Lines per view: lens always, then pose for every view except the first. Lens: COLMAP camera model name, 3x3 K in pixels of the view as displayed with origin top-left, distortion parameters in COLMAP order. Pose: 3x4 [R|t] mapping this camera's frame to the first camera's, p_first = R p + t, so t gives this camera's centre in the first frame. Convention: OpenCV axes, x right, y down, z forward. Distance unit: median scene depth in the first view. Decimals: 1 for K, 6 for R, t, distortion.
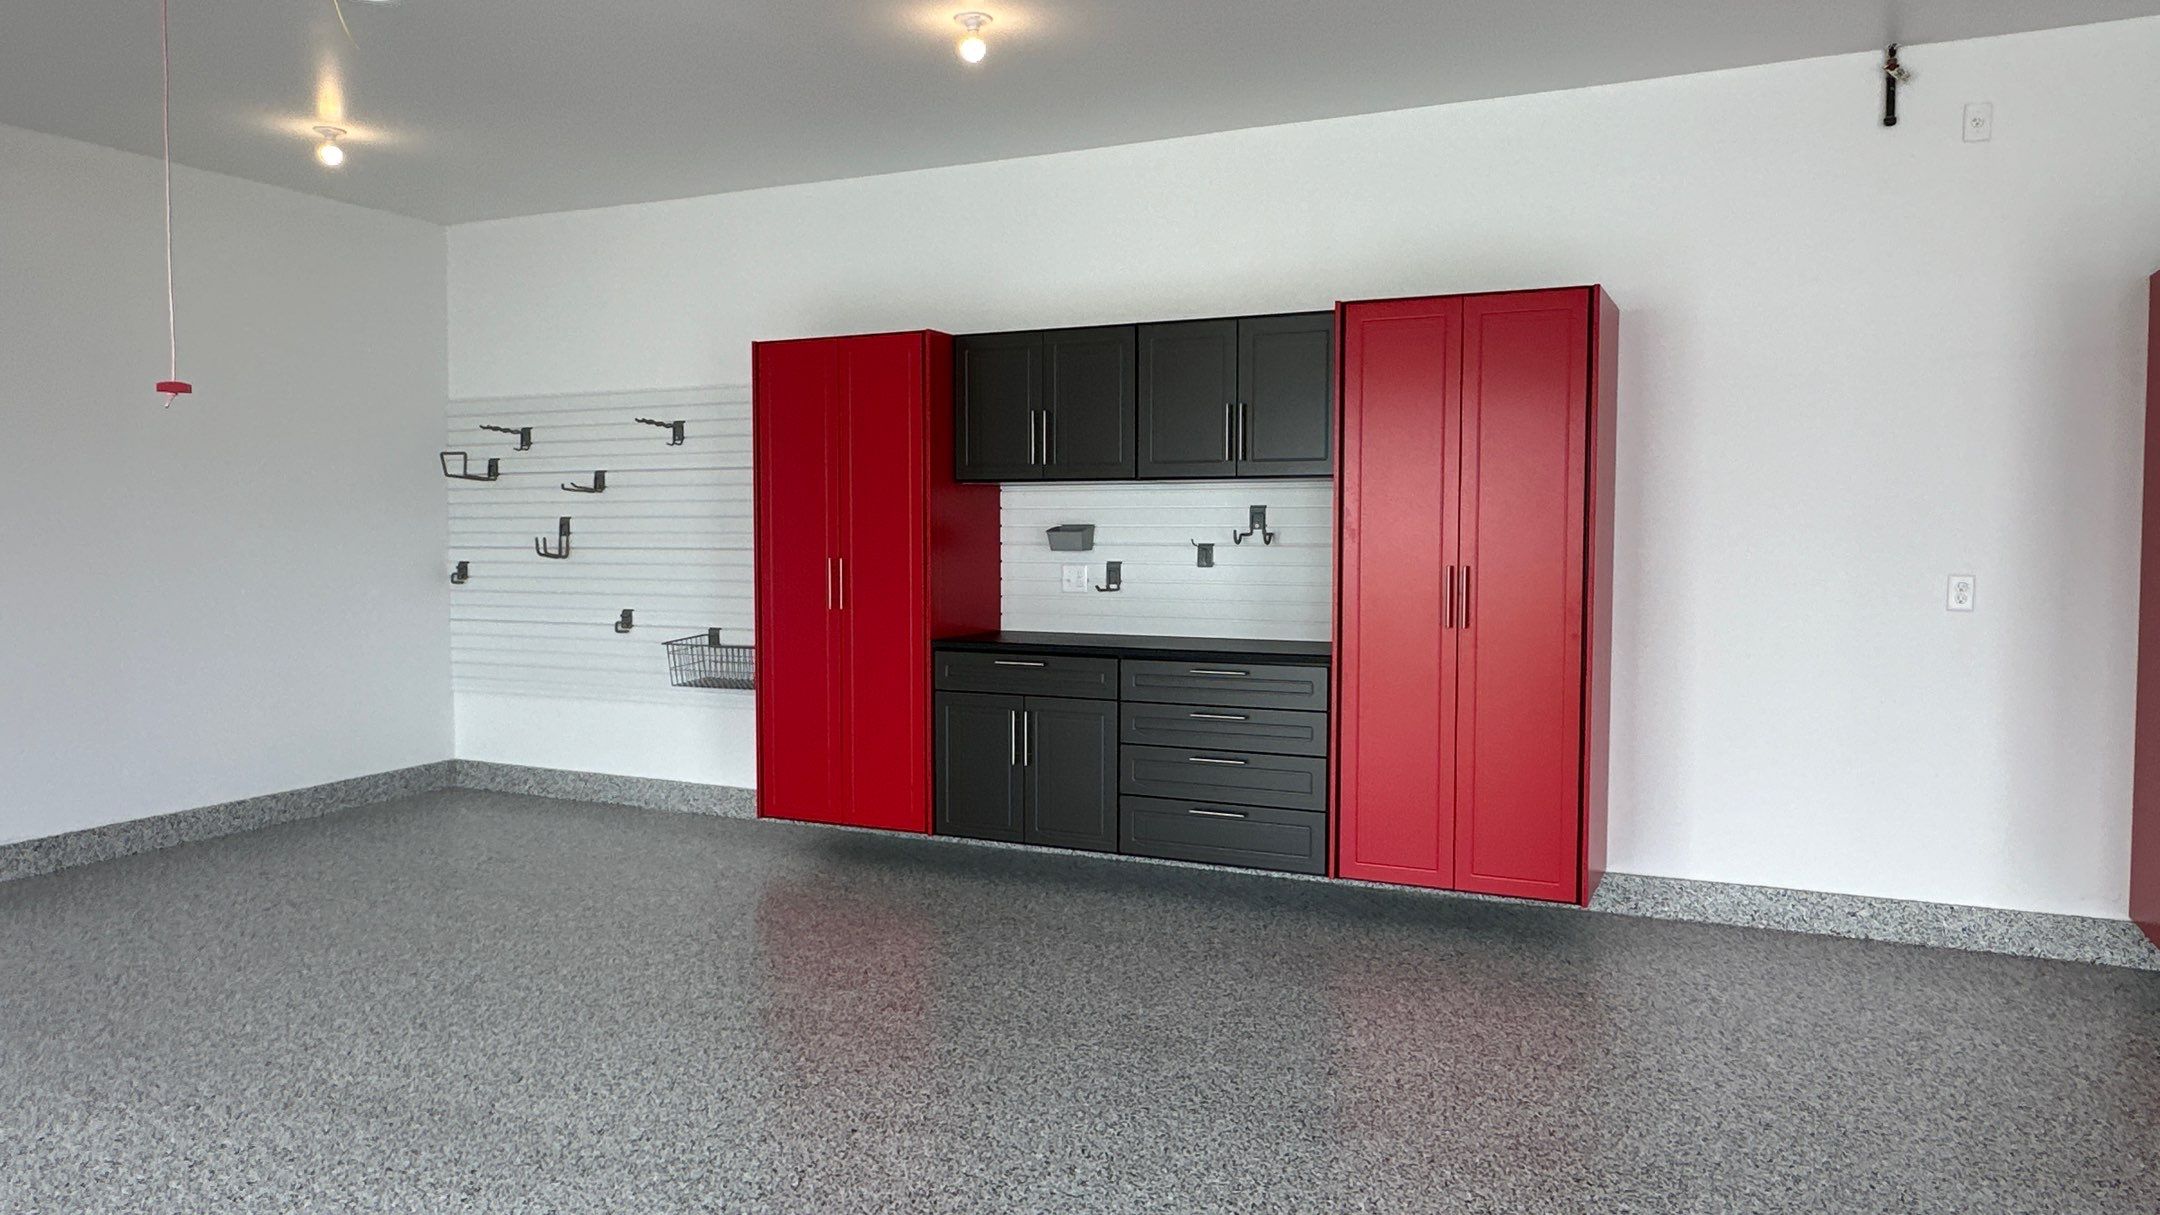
lens RADIAL K [[1441.5, 0, 1083.2], [0, 1441.5, 609.1], [0, 0, 1]] dist [-0.005418, 0.003417]
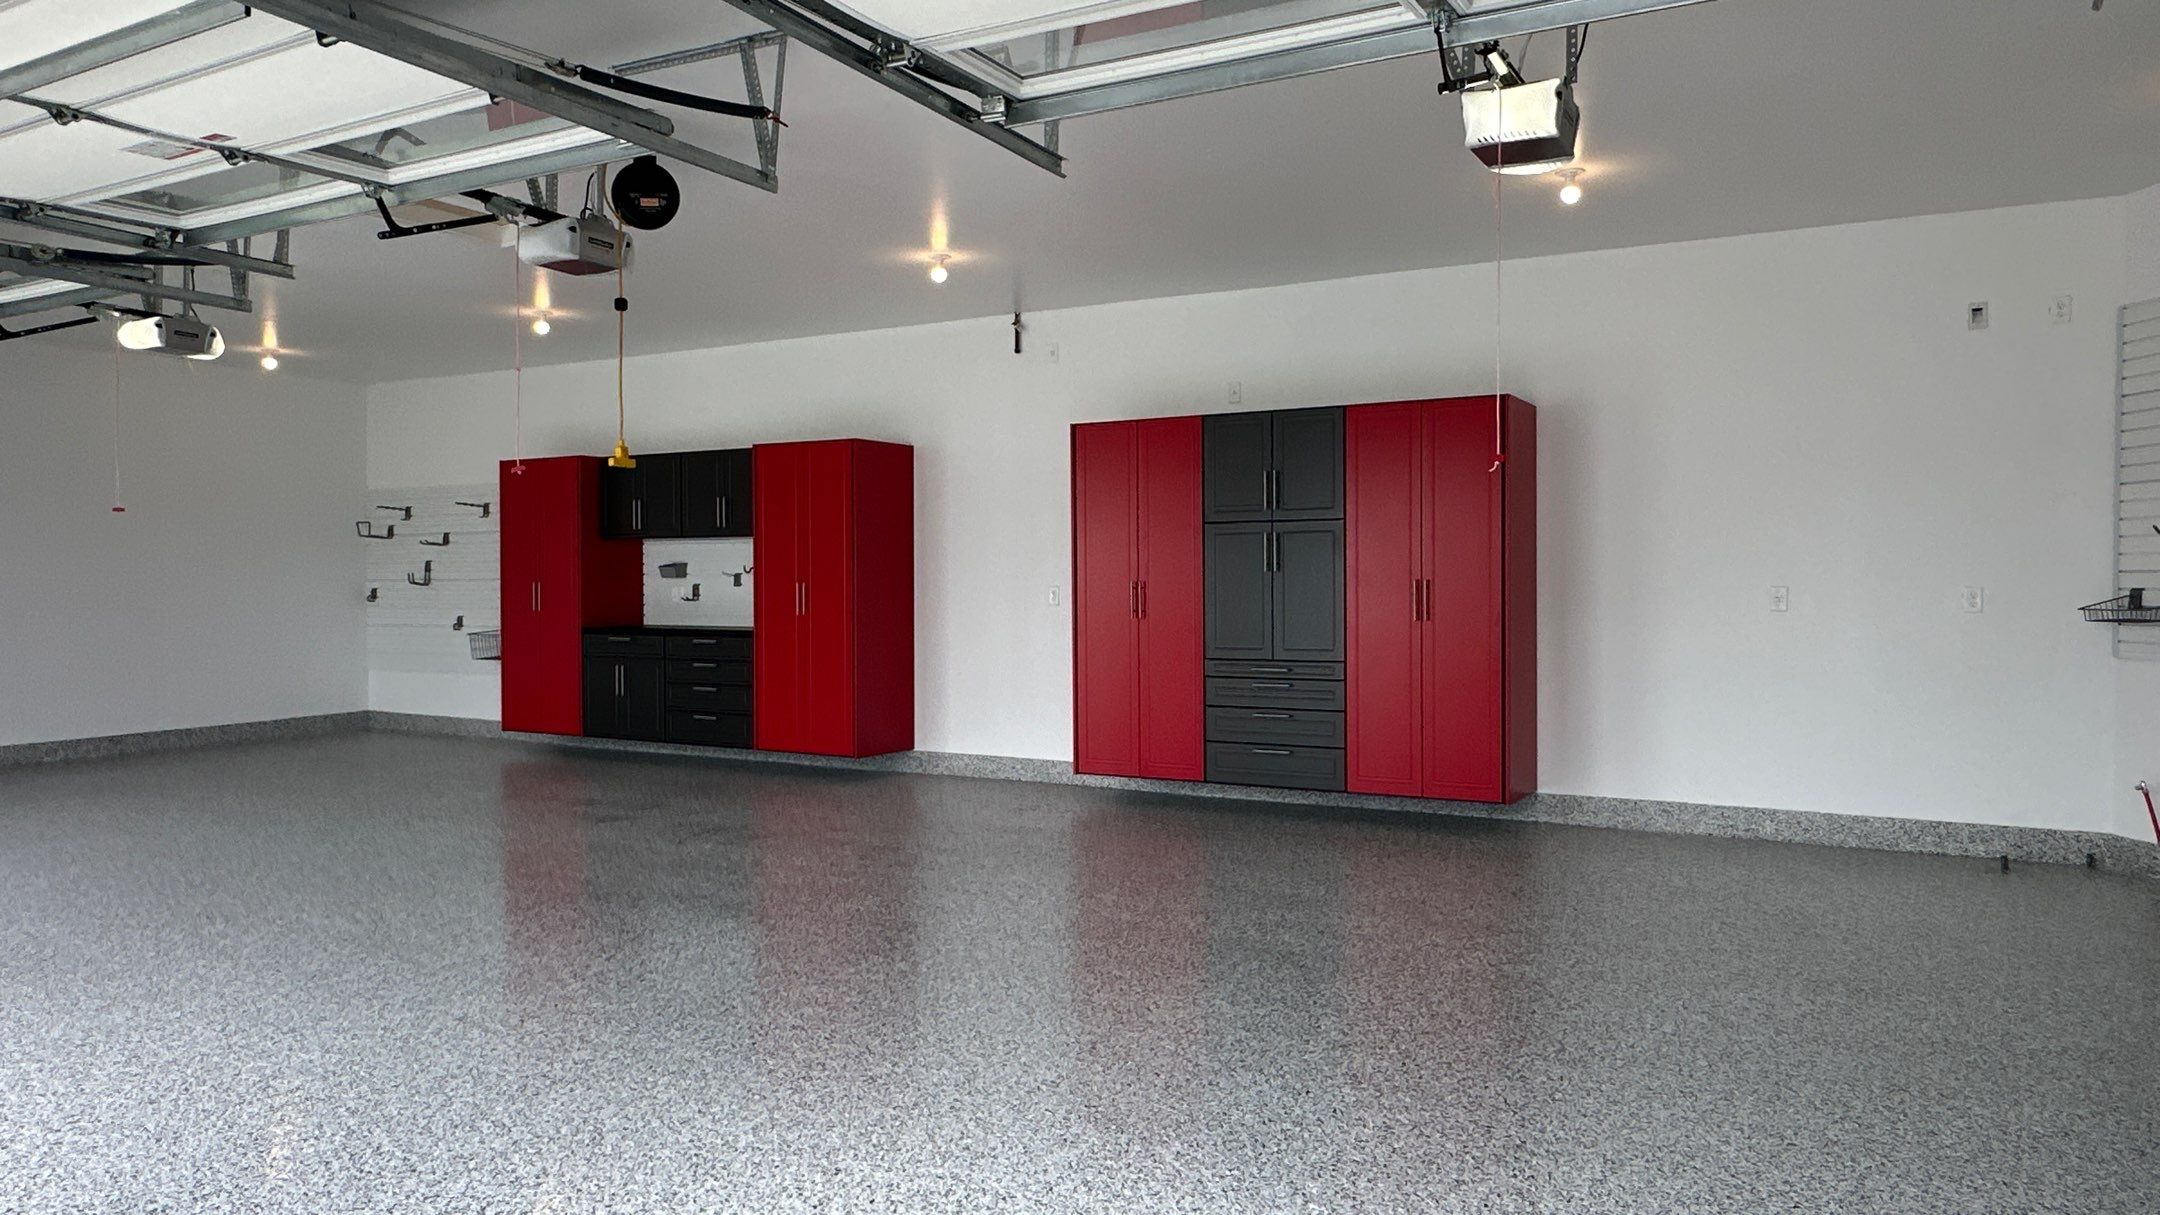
lens RADIAL K [[1441.5, 0, 1082.9], [0, 1441.5, 609.2], [0, 0, 1]] dist [-0.005418, 0.003417]
pose [[0.996944, -0.000317, -0.078121, 0.623788], [-0.002474, 0.999362, -0.035628, 0.058584], [0.078082, 0.035713, 0.996307, -0.704370]]
